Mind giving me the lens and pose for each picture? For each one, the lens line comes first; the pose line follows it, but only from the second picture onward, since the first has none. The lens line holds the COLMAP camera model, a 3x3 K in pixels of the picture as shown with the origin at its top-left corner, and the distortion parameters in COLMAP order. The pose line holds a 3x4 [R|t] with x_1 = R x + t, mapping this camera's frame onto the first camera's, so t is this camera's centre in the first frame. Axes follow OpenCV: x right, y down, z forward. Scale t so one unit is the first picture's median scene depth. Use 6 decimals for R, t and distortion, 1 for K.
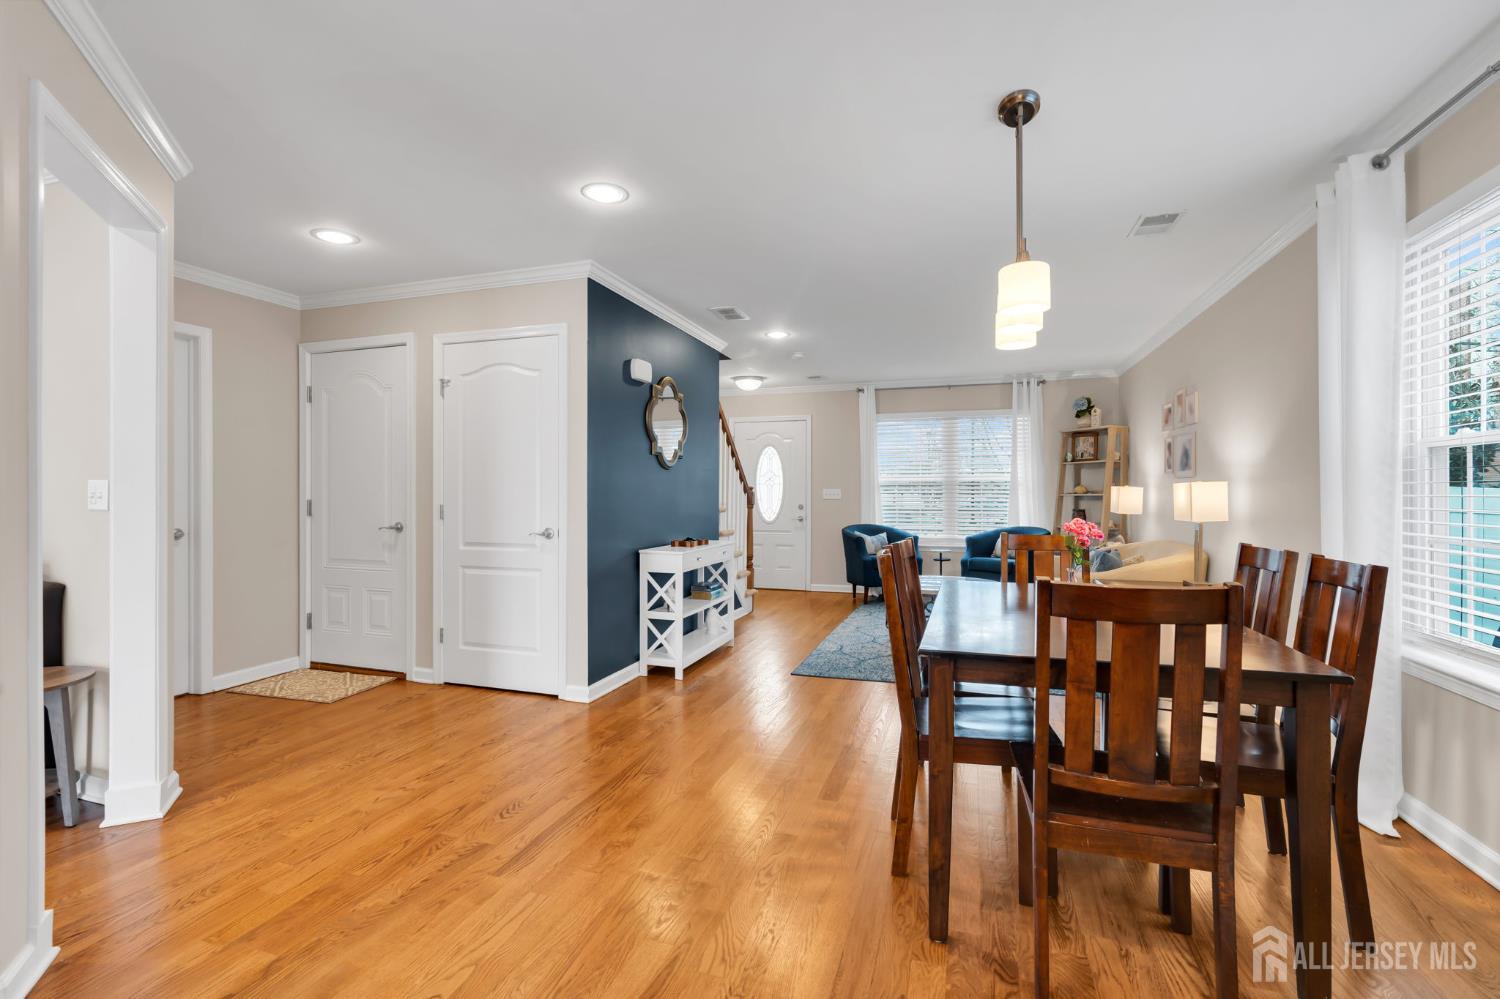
lens RADIAL K [[669.3, 0, 750.2], [0, 669.3, 497.2], [0, 0, 1]] dist [-0.013307, 0.004749]
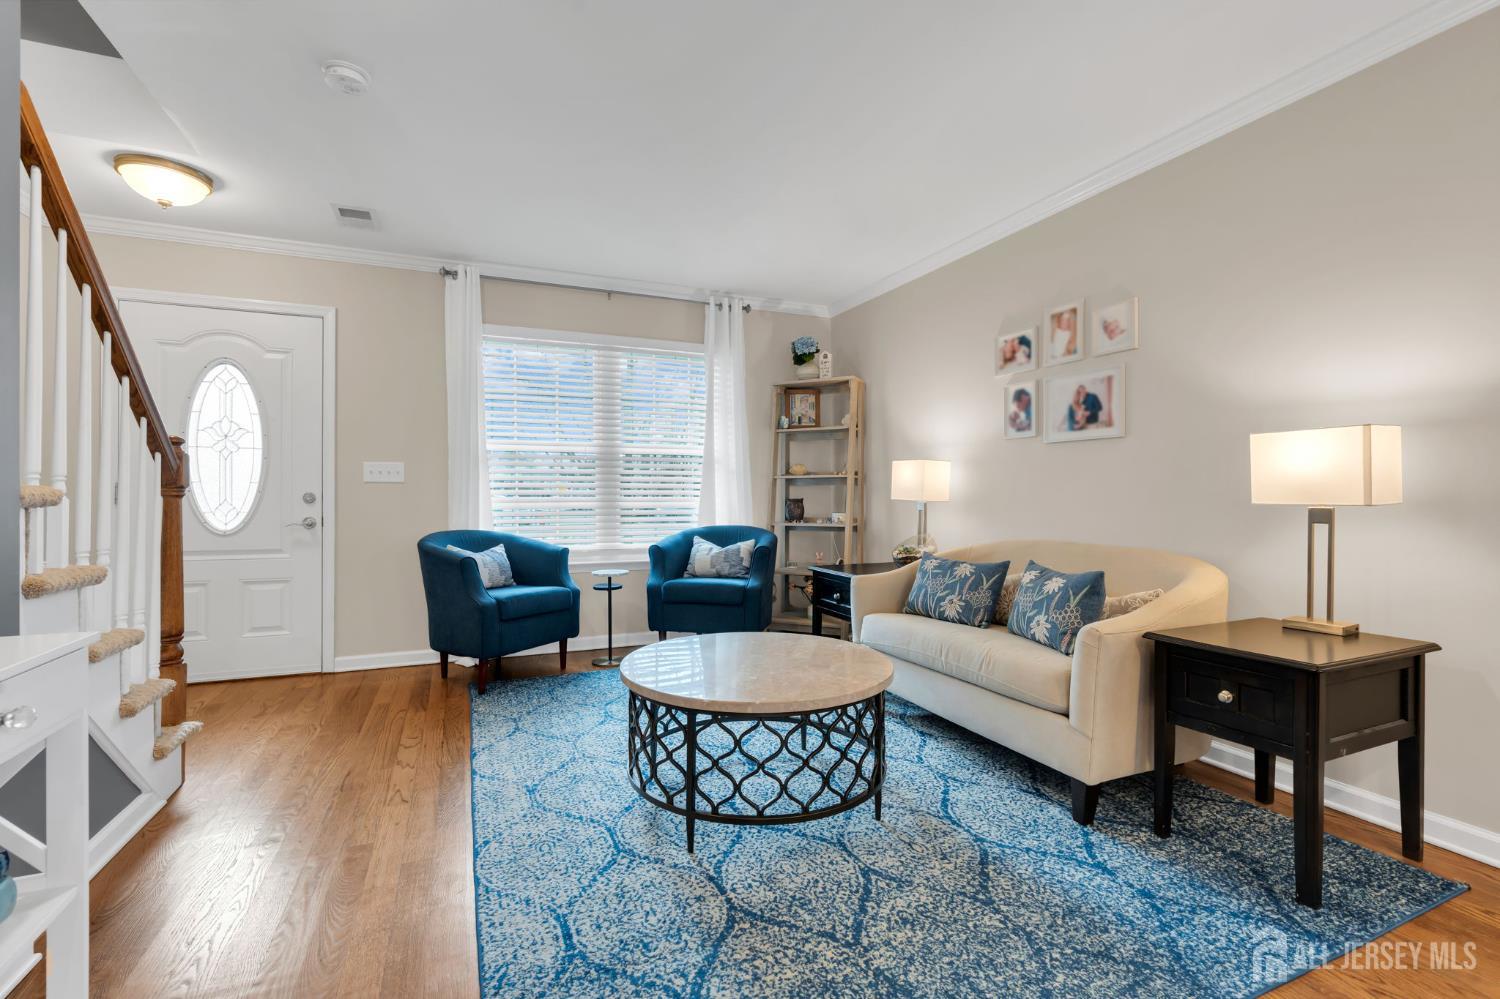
lens RADIAL K [[669.3, 0, 748.7], [0, 669.3, 494.1], [0, 0, 1]] dist [-0.013307, 0.004749]
pose [[0.749234, 0.000490, 0.662305, -0.004487], [0.002282, 0.999992, -0.003320, 0.017234], [-0.662301, 0.003999, 0.749227, 0.544304]]
